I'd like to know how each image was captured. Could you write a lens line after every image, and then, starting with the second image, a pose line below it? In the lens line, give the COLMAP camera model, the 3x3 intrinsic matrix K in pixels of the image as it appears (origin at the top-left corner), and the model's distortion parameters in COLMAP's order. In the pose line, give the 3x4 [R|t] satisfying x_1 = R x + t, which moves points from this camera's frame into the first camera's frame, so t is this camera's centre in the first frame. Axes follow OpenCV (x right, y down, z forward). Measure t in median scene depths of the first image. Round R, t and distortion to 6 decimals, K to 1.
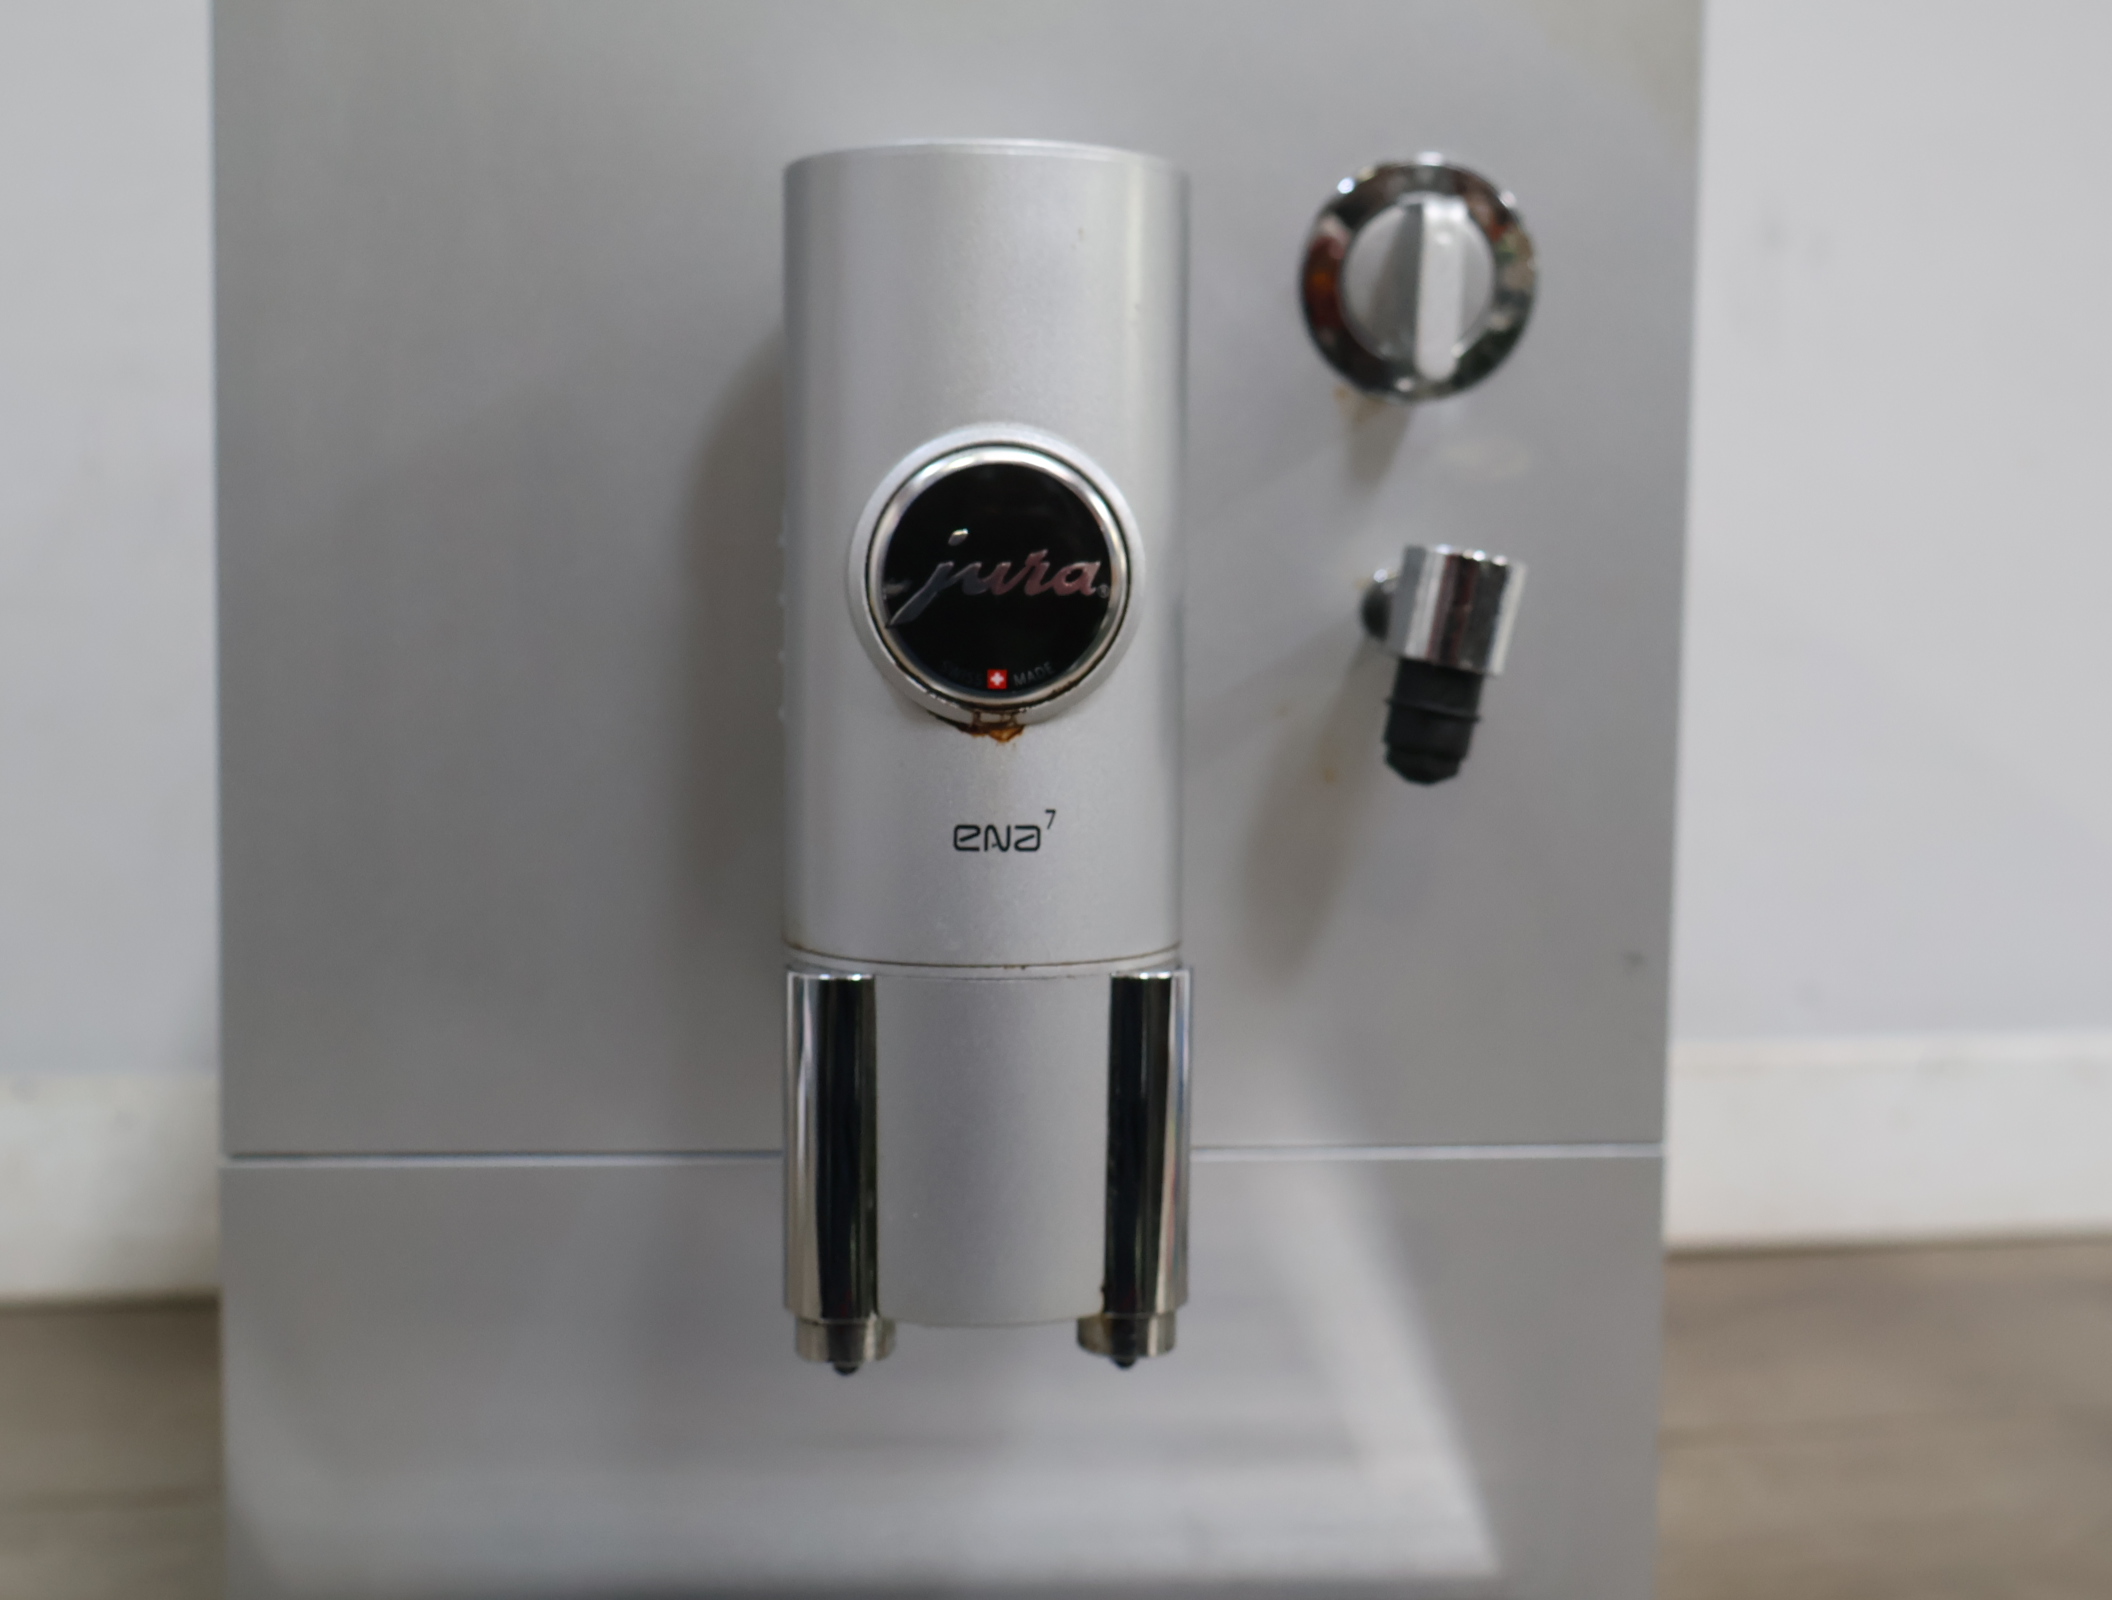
lens RADIAL K [[2358.7, 0, 1054.1], [0, 2358.7, 793.7], [0, 0, 1]] dist [0.012455, -0.005254]
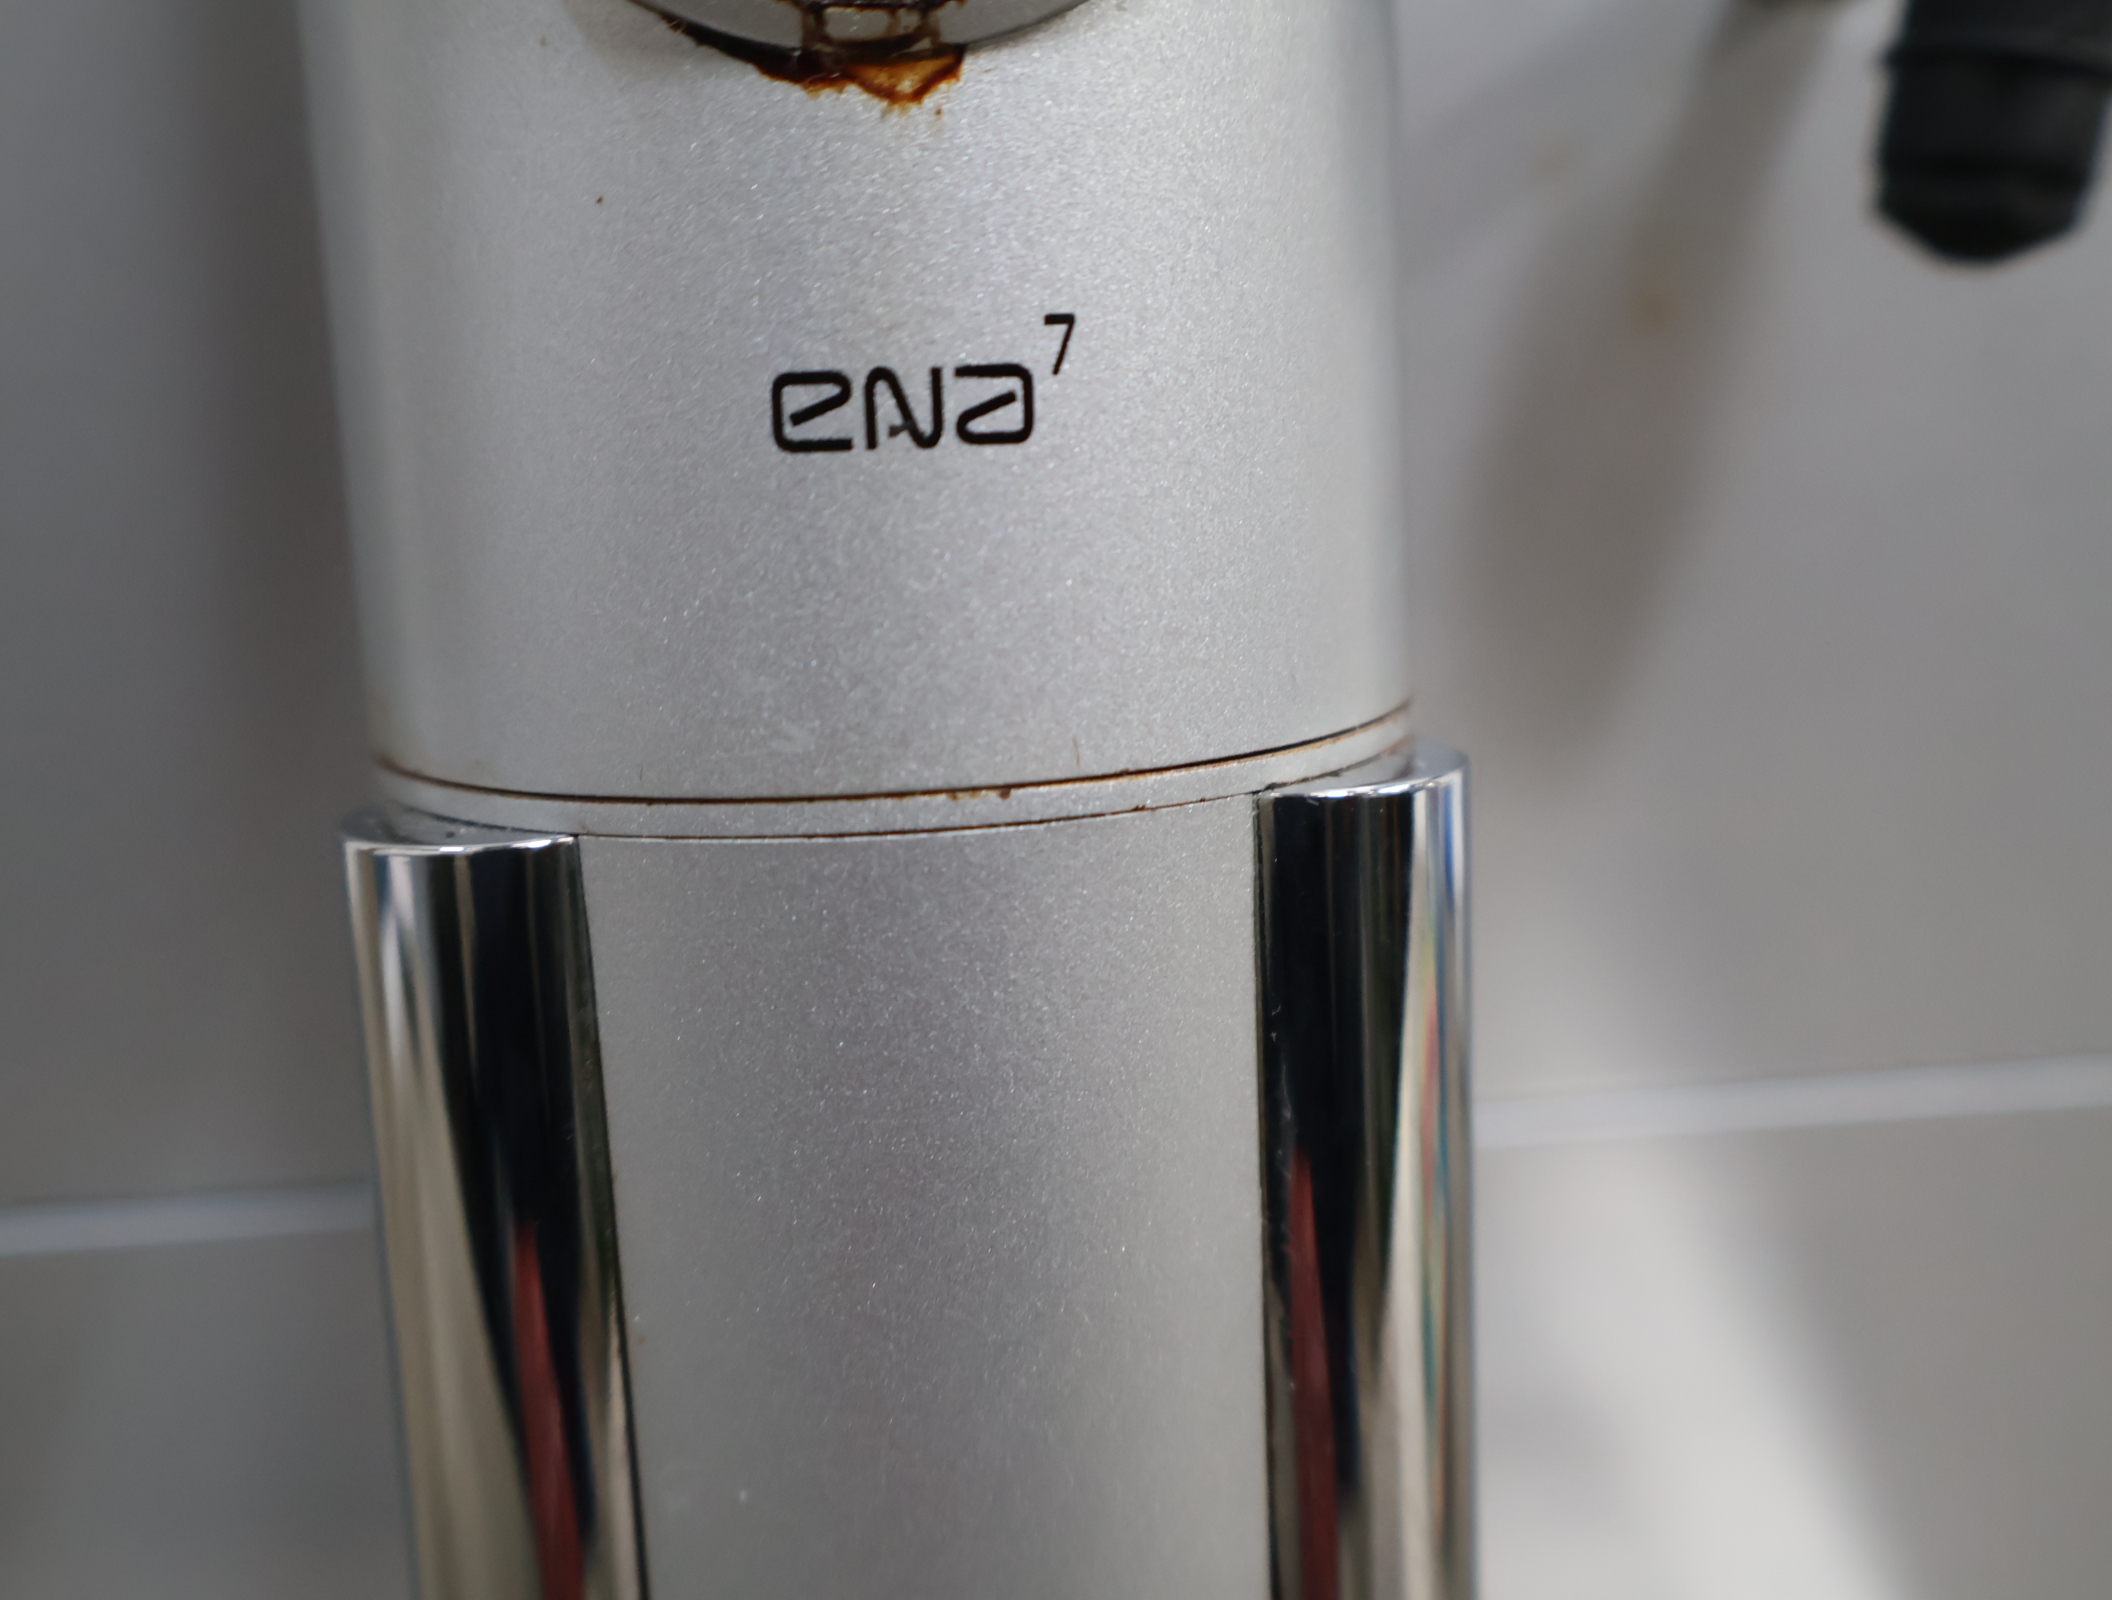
lens RADIAL K [[2358.7, 0, 1054.1], [0, 2358.7, 793.7], [0, 0, 1]] dist [0.012455, -0.005254]
pose [[0.998343, -0.056975, 0.008024, -0.008794], [0.055957, 0.993895, 0.095084, 0.042412], [-0.013392, -0.094477, 0.995437, 0.667370]]
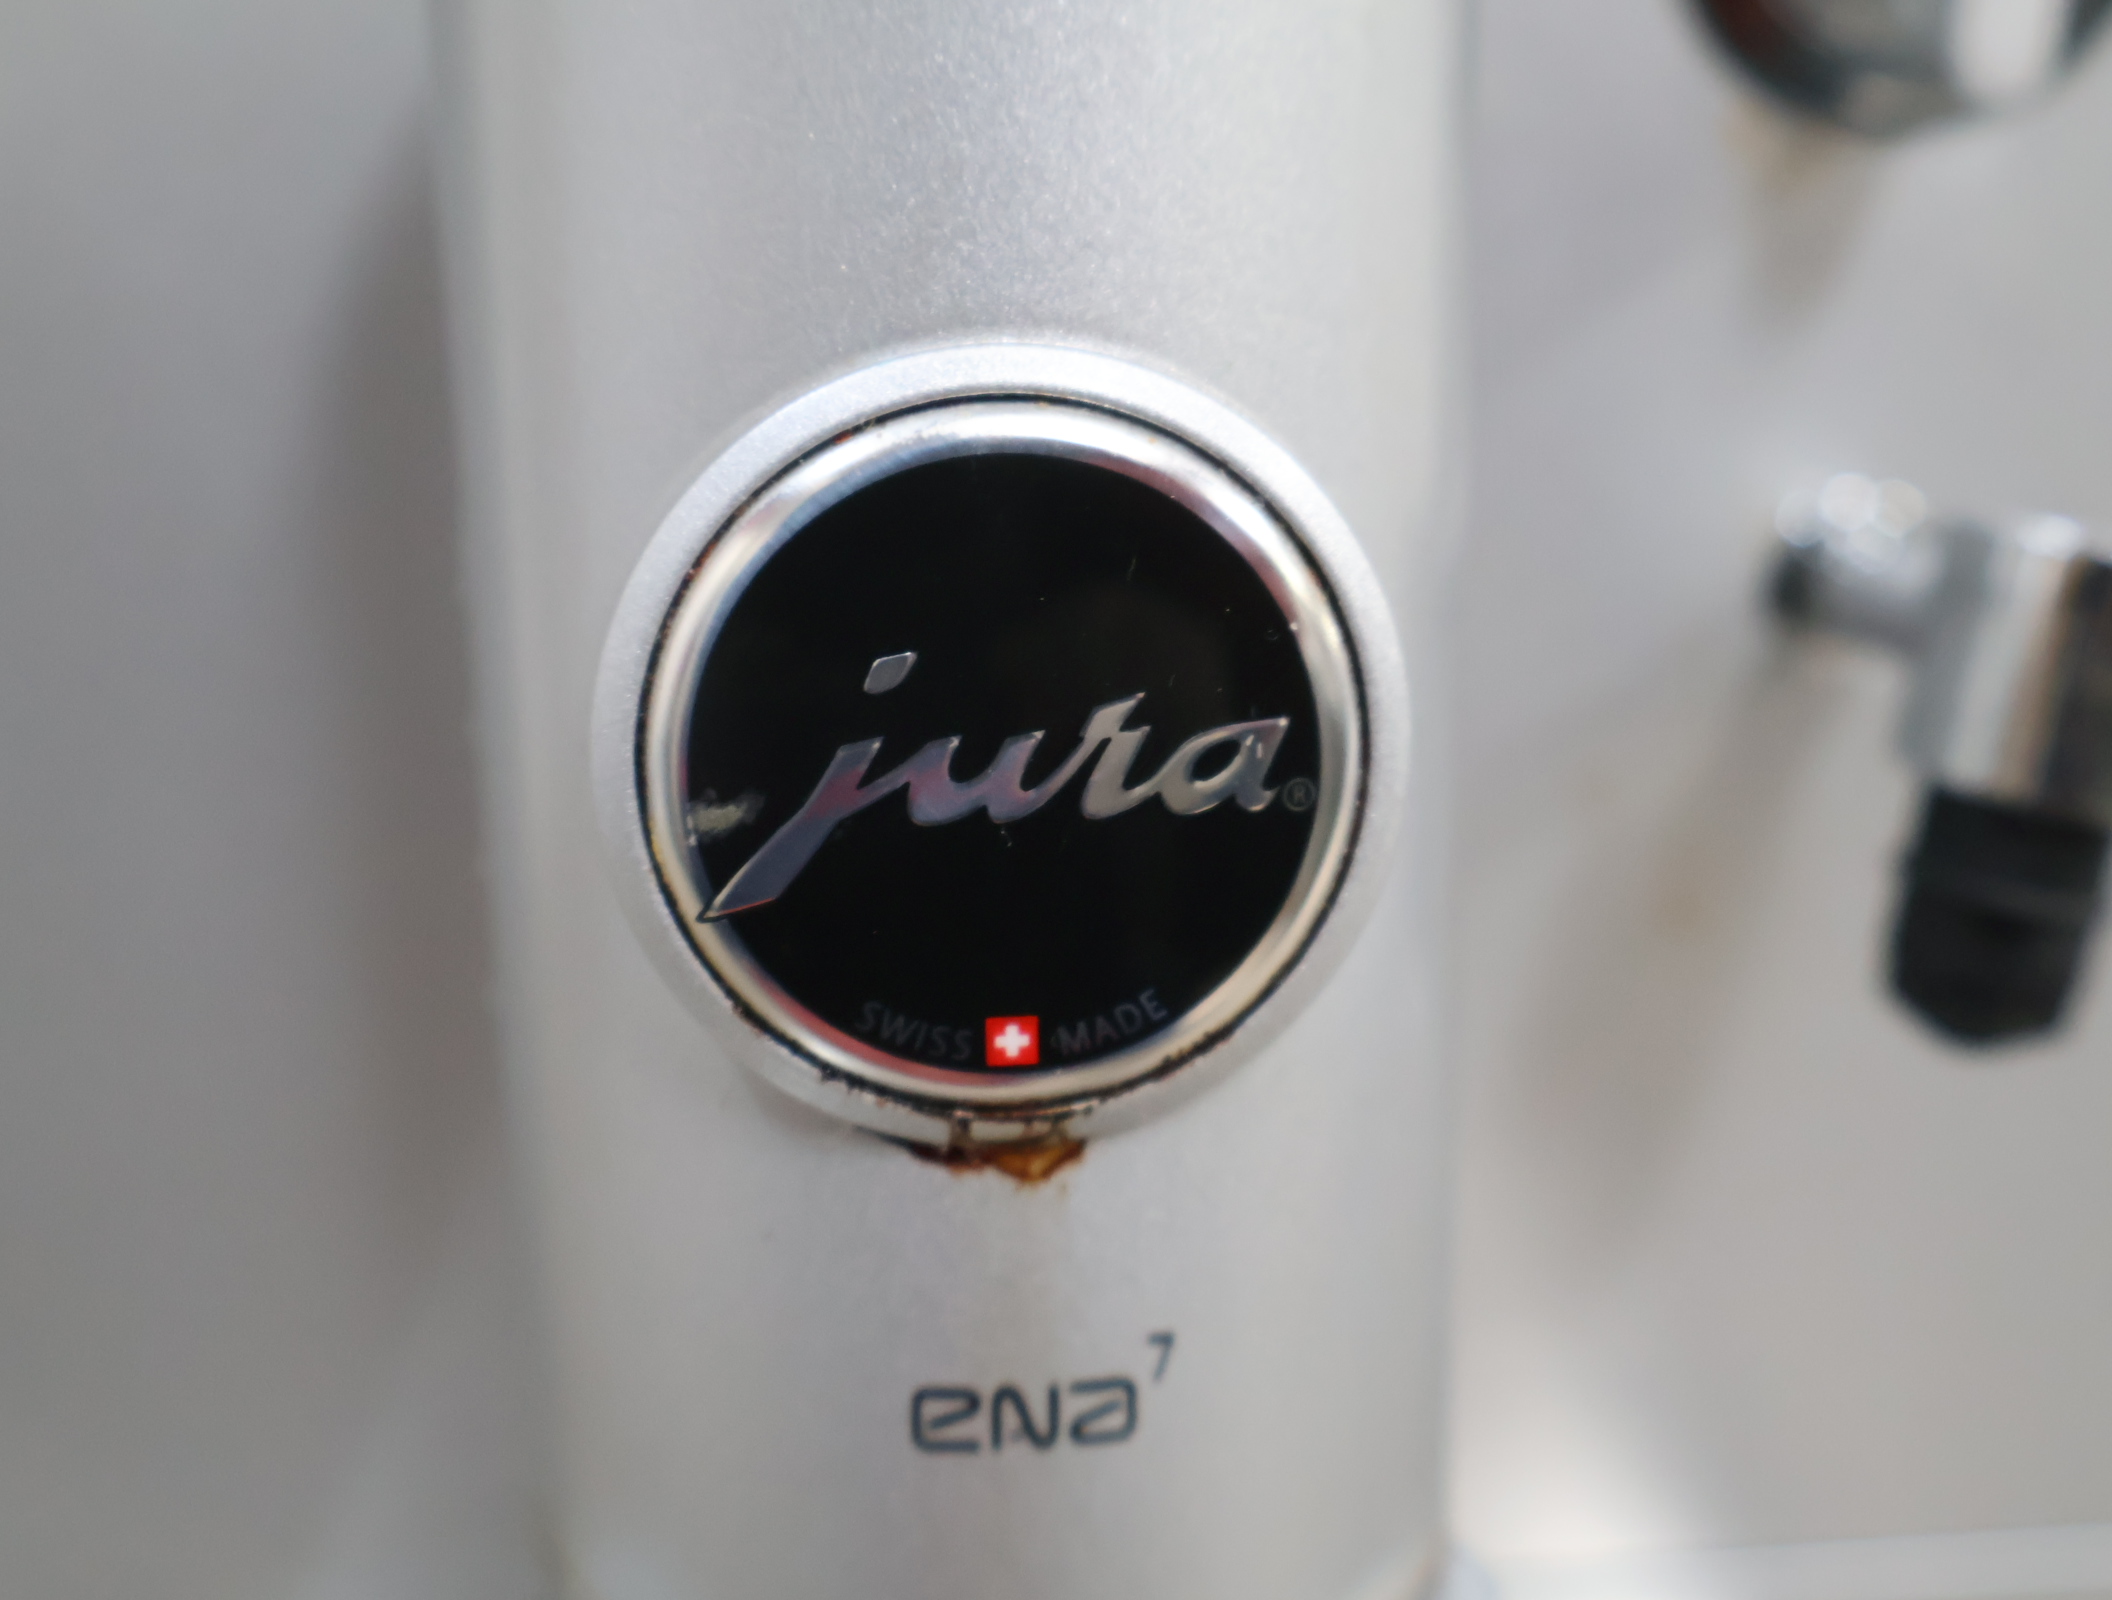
lens RADIAL K [[2358.7, 0, 1054.1], [0, 2358.7, 793.7], [0, 0, 1]] dist [0.012455, -0.005254]
pose [[0.999598, -0.027056, -0.008432, -0.013346], [0.027995, 0.988969, 0.145453, -0.138357], [0.004403, -0.145631, 0.989329, 0.634344]]
